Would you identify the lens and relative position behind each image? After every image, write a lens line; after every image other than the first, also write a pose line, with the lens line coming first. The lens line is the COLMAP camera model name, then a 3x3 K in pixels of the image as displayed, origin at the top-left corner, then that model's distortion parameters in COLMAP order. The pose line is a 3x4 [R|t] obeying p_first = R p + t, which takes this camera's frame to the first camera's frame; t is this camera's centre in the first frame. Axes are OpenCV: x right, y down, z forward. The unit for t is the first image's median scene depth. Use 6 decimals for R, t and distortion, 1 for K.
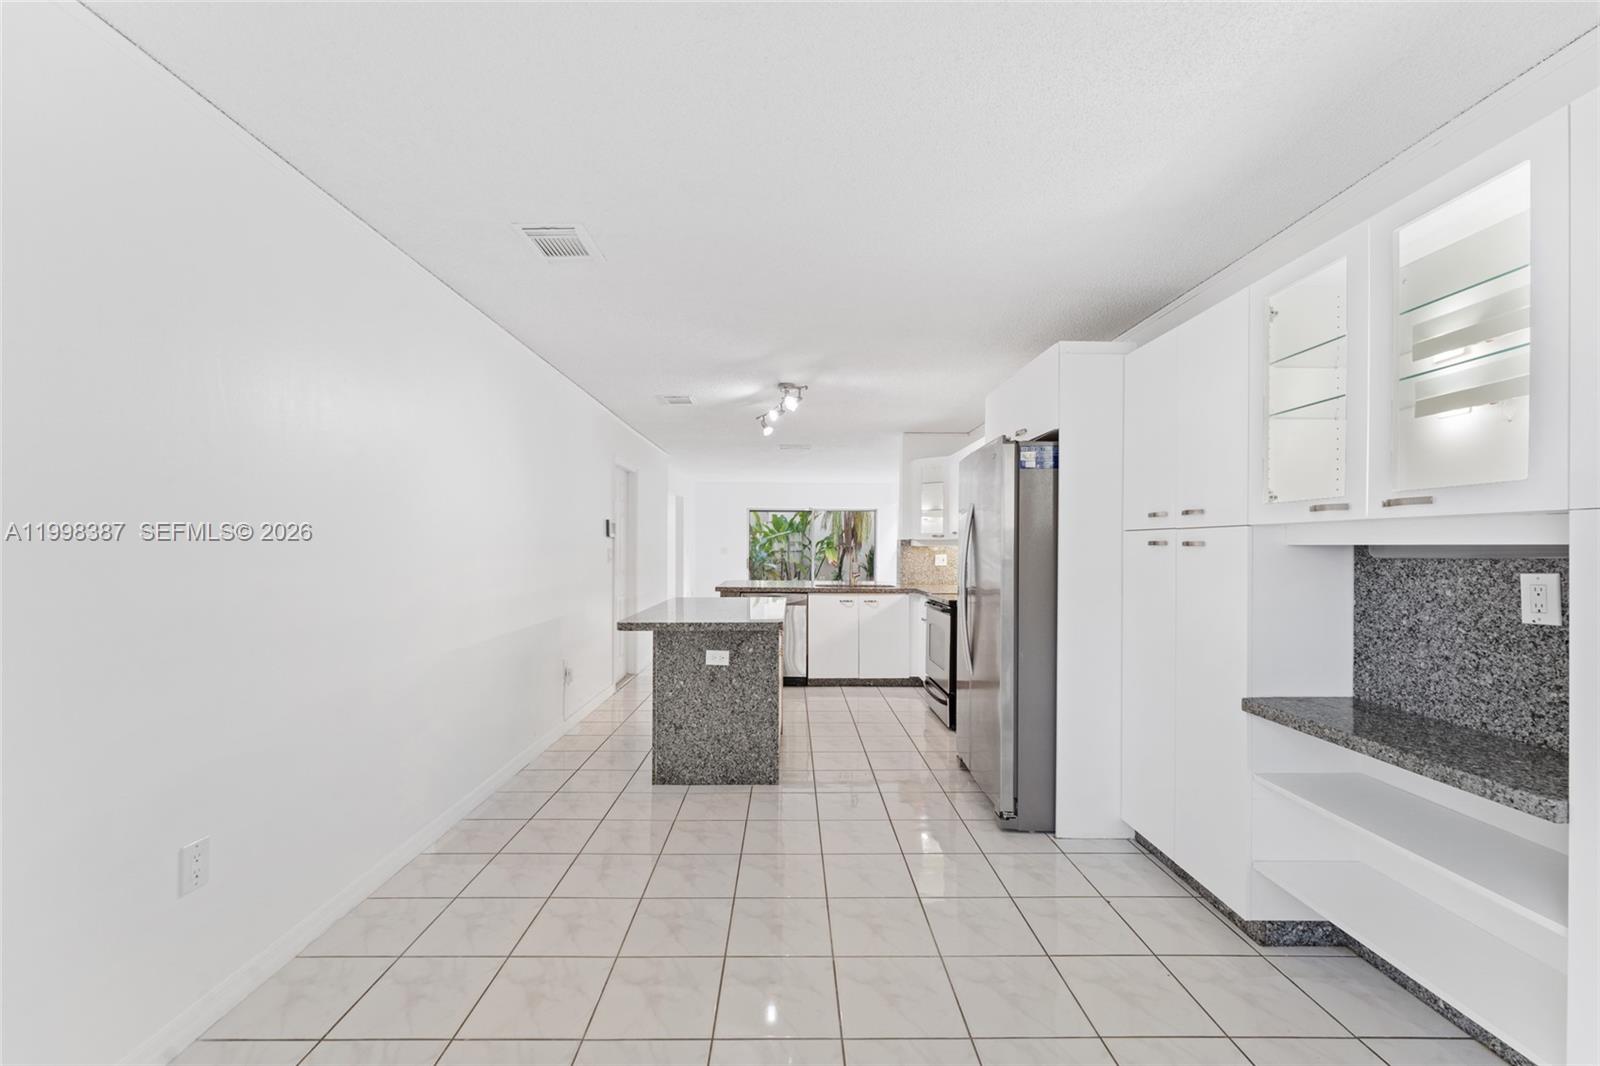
lens RADIAL K [[636.9, 0, 799.3], [0, 636.9, 539.0], [0, 0, 1]] dist [-0.000358, -0.000001]
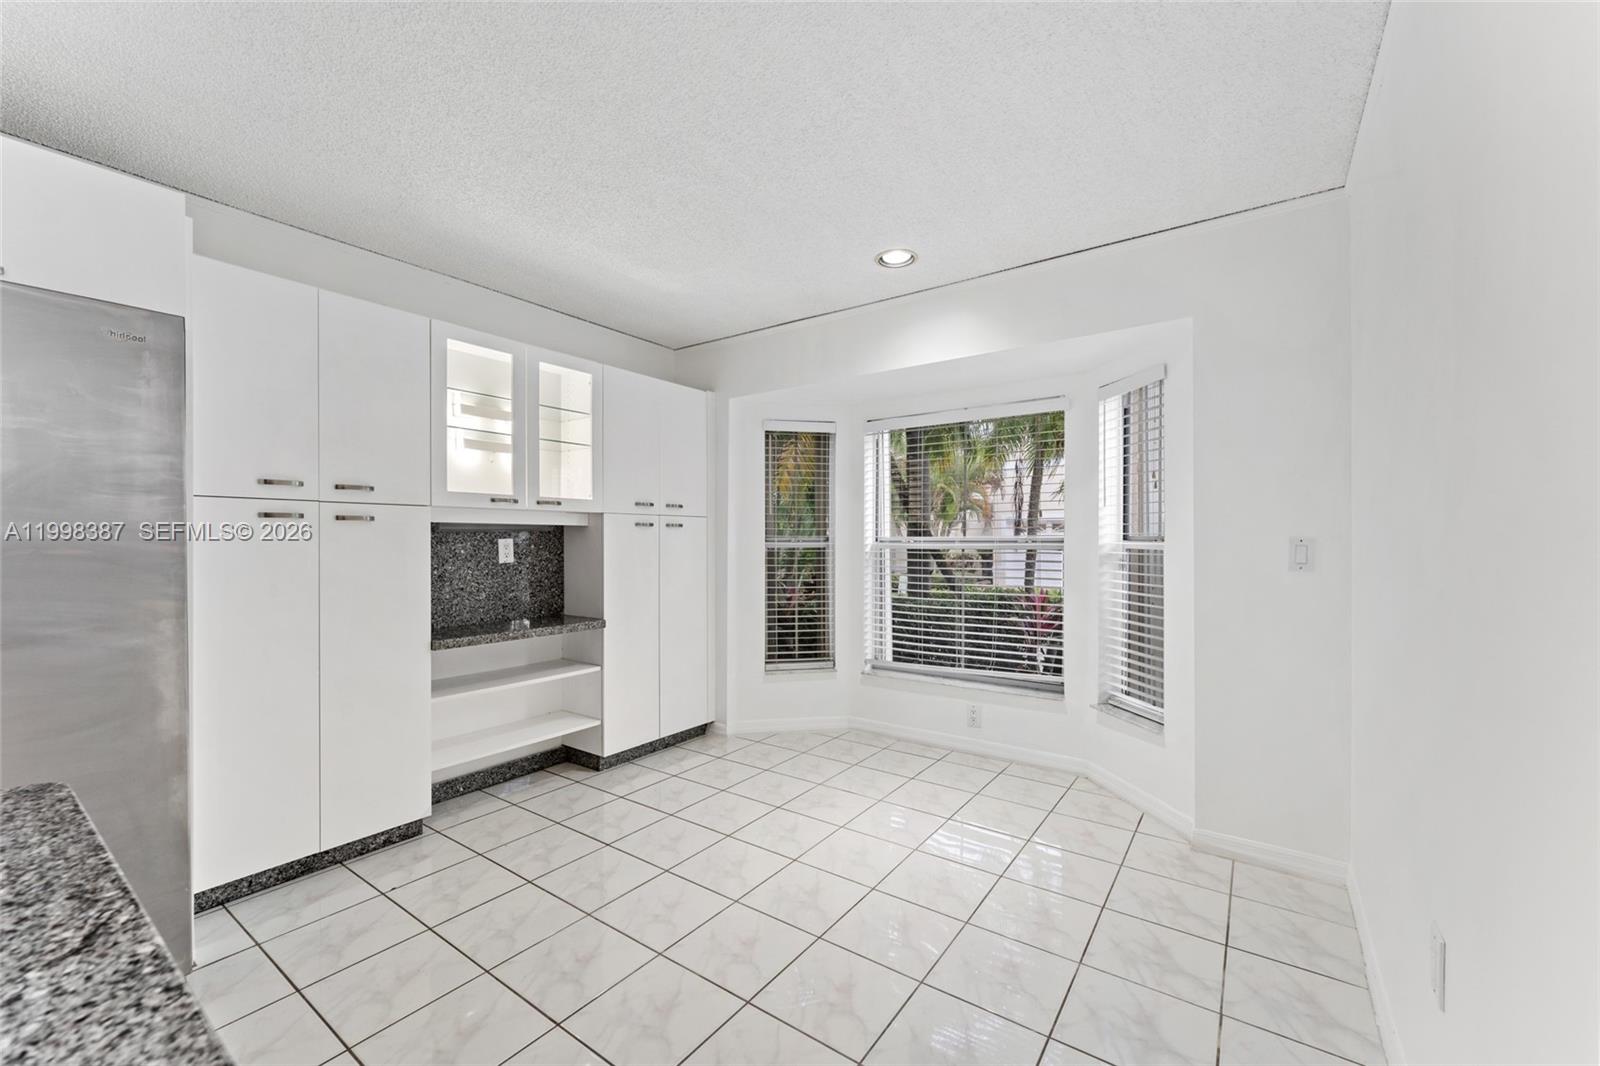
lens RADIAL K [[636.9, 0, 799.3], [0, 636.9, 539.0], [0, 0, 1]] dist [-0.000358, -0.000001]
pose [[-0.801002, -0.003696, 0.598650, -0.390399], [-0.011490, 0.999892, -0.009200, 0.028667], [-0.598551, -0.014248, -0.800958, 0.945908]]
